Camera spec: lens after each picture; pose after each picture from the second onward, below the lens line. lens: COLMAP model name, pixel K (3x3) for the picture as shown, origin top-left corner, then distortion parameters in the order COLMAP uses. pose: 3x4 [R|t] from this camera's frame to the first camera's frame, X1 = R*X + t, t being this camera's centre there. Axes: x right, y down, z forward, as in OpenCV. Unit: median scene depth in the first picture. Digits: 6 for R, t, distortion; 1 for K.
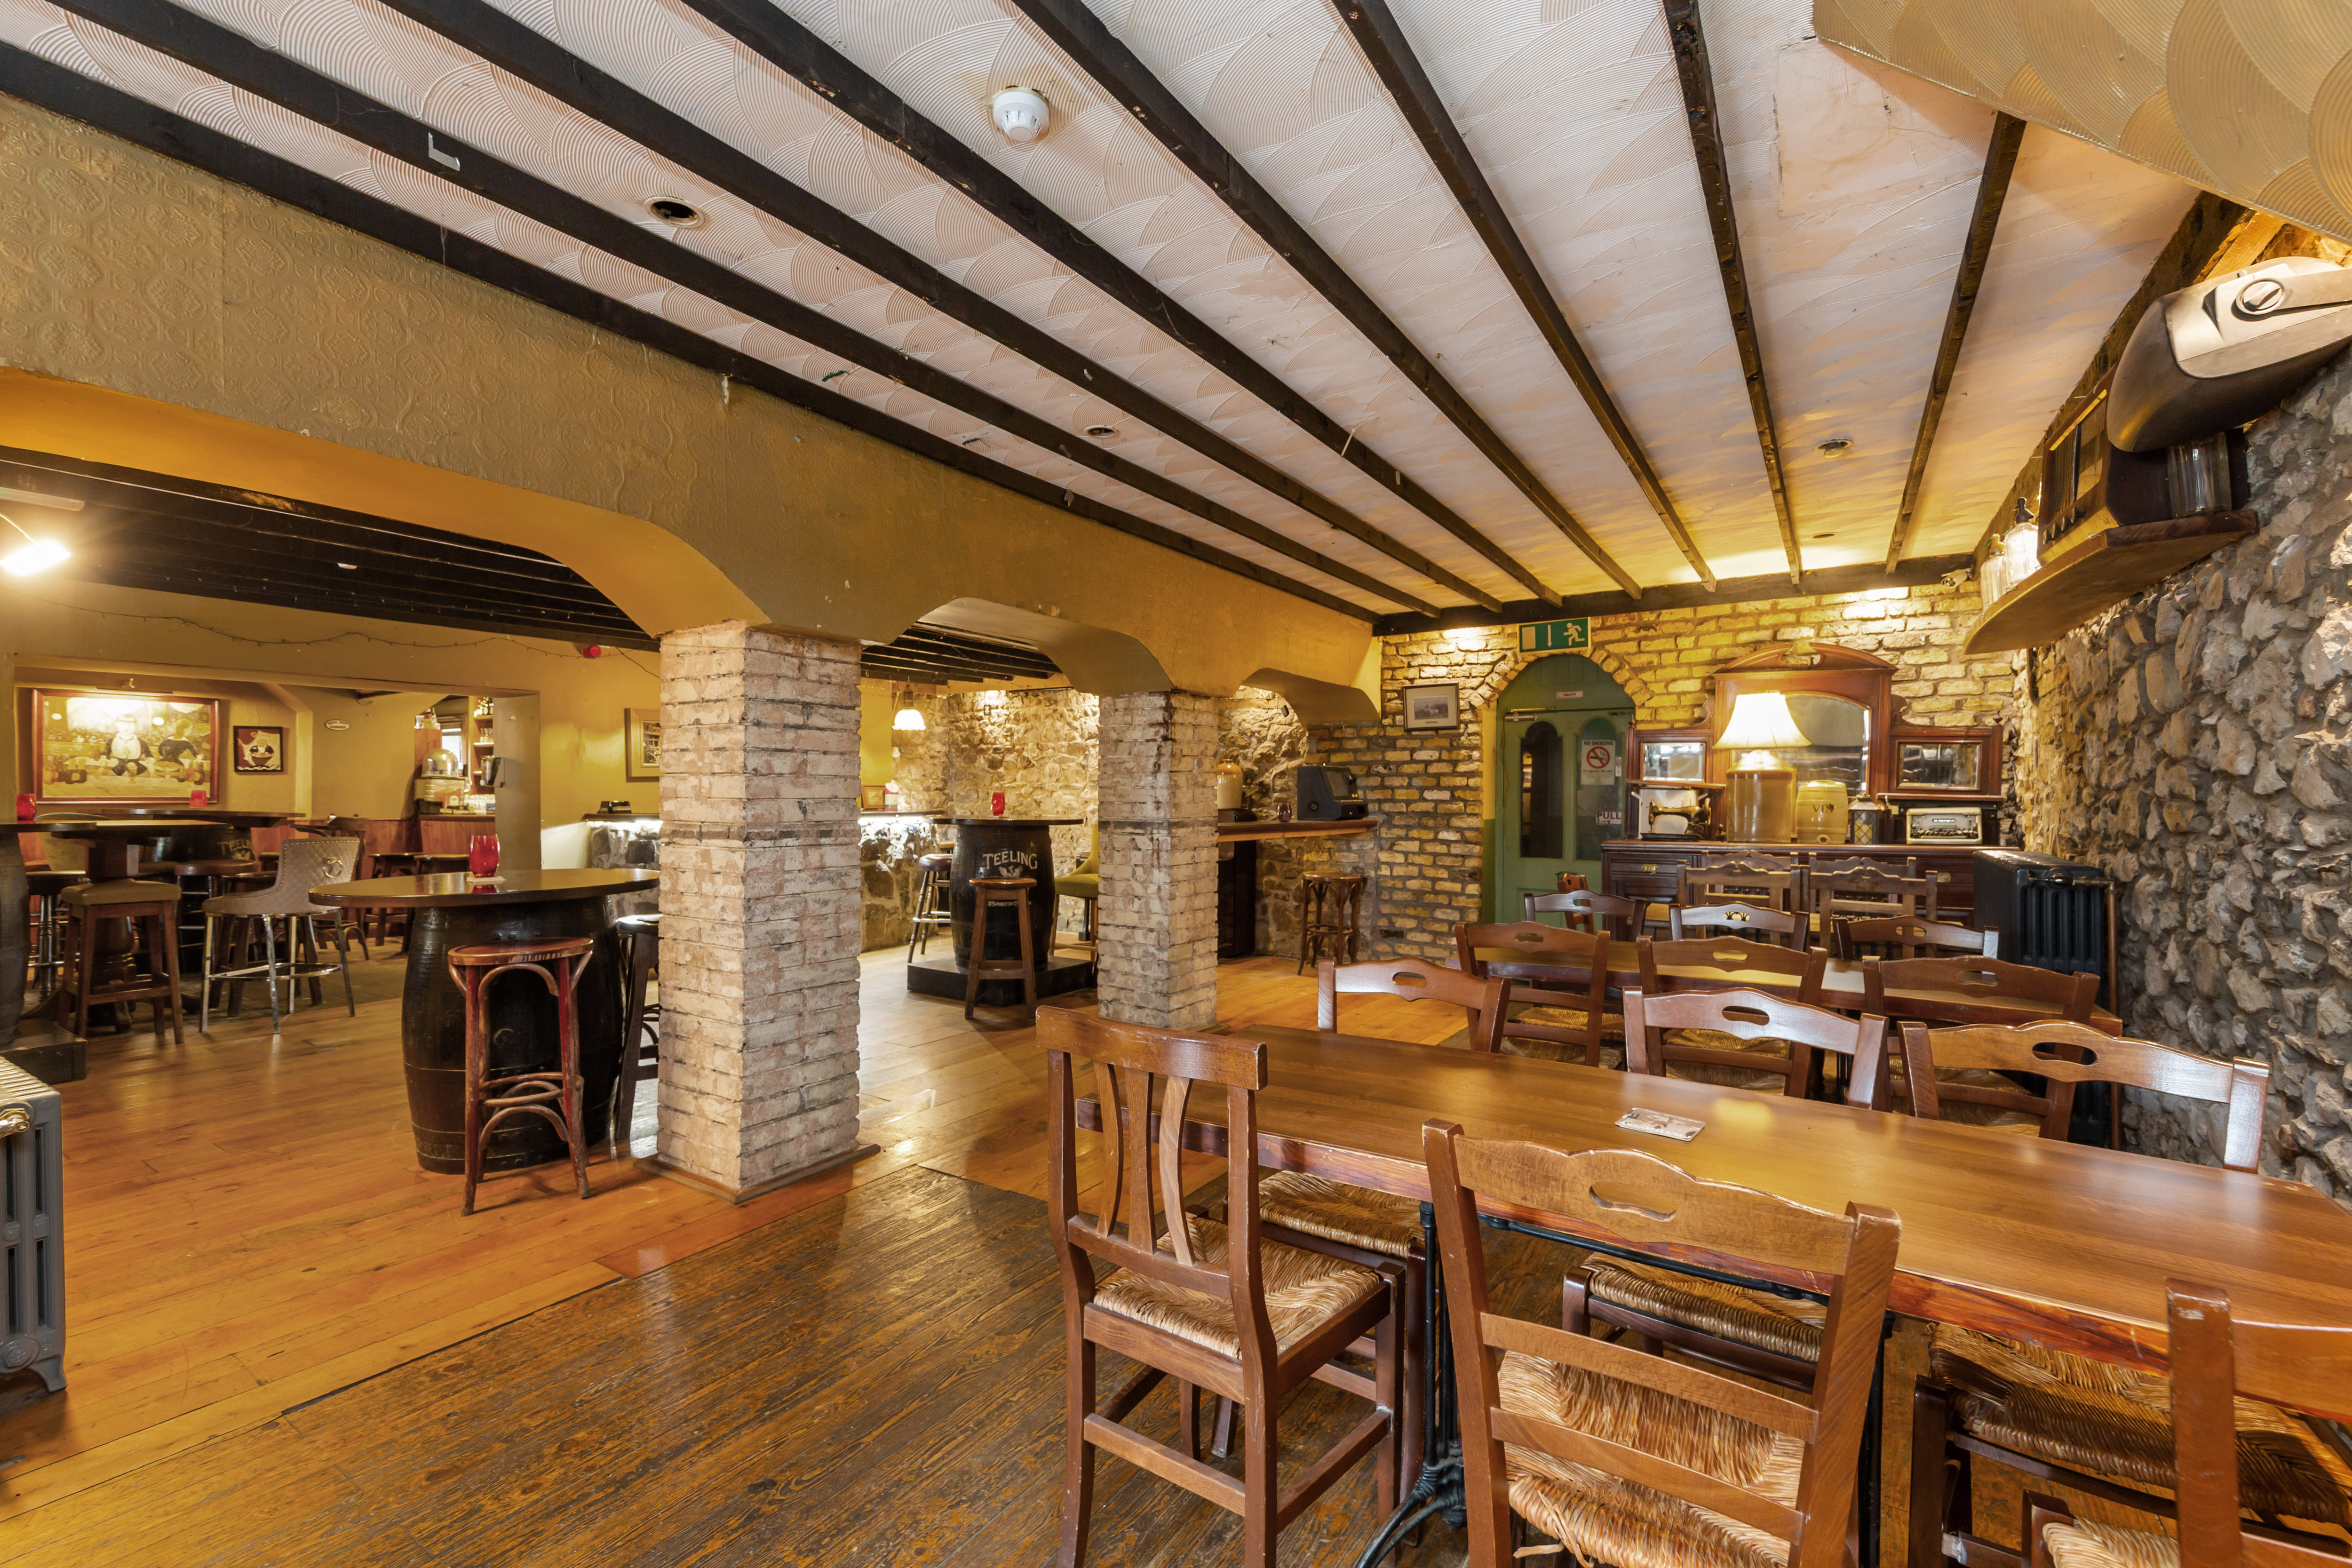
lens RADIAL K [[1002.4, 0, 1176.0], [0, 1002.4, 784.0], [0, 0, 1]] dist [0.002565, 0.000208]
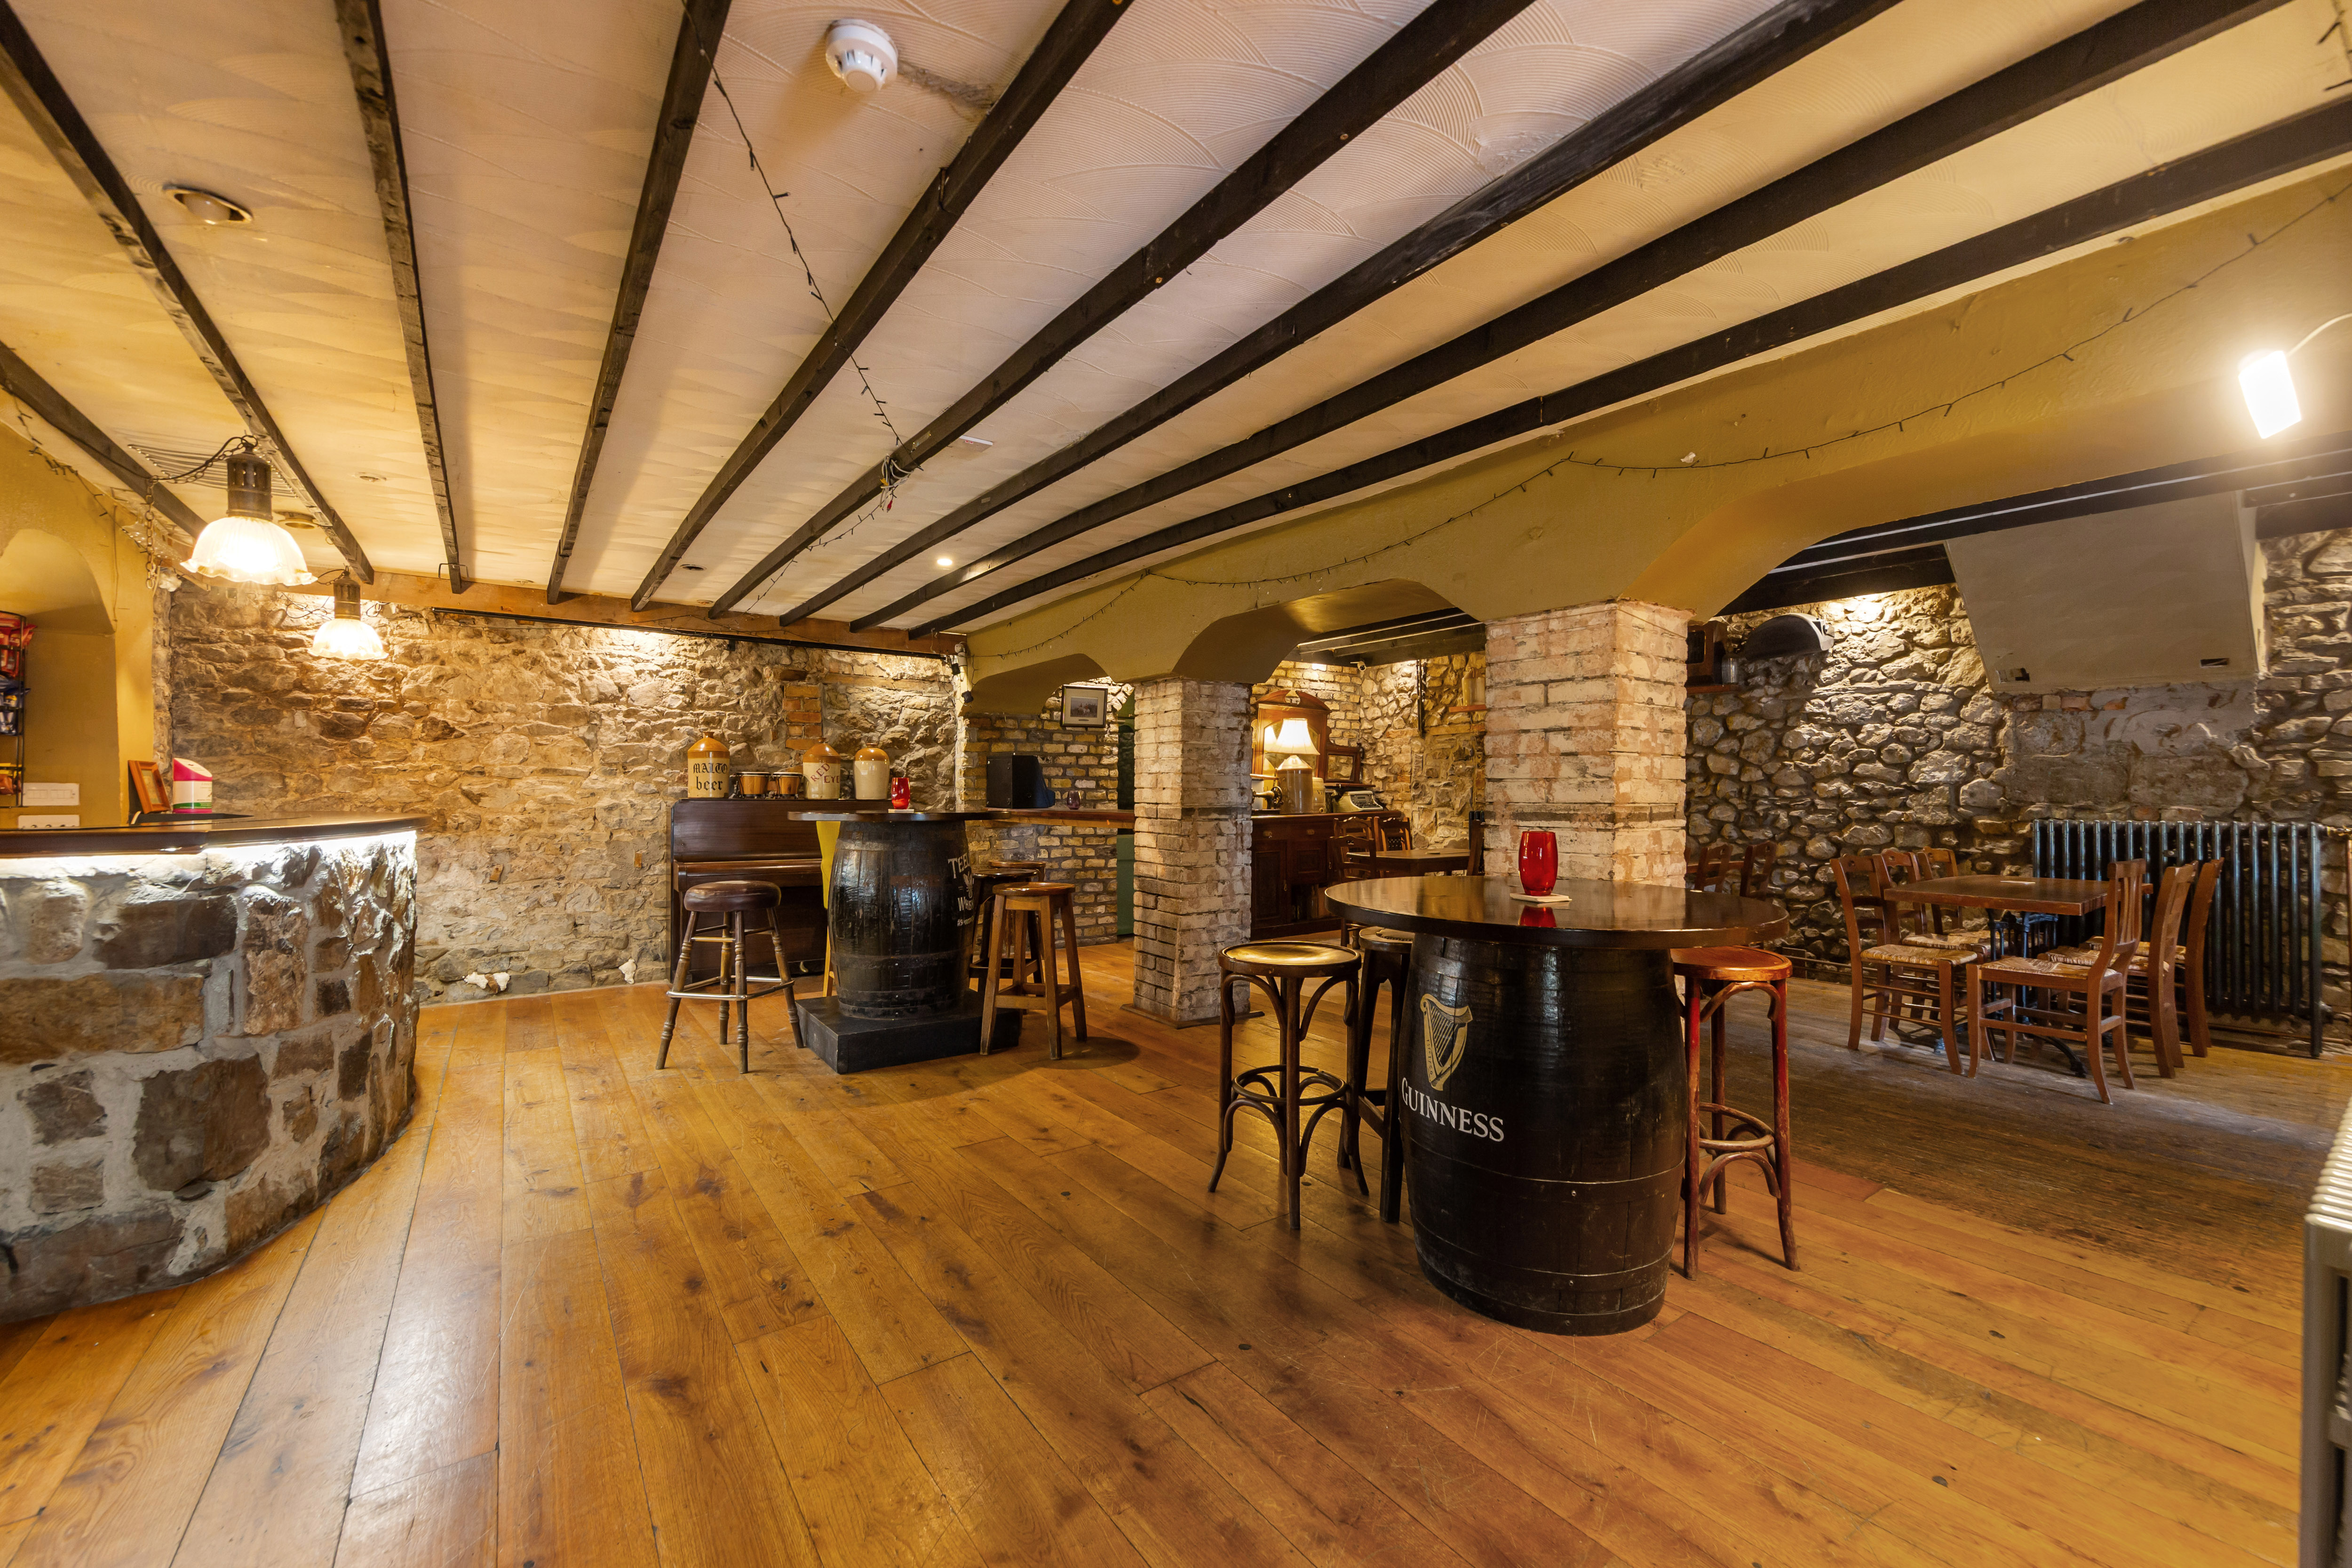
lens RADIAL K [[941.7, 0, 1176.0], [0, 941.7, 784.0], [0, 0, 1]] dist [0.001146, 0.000006]
pose [[0.358517, 0.003076, 0.933518, -0.706681], [-0.007484, 0.999972, -0.000421, 0.010663], [-0.933493, -0.006836, 0.358530, 0.519156]]
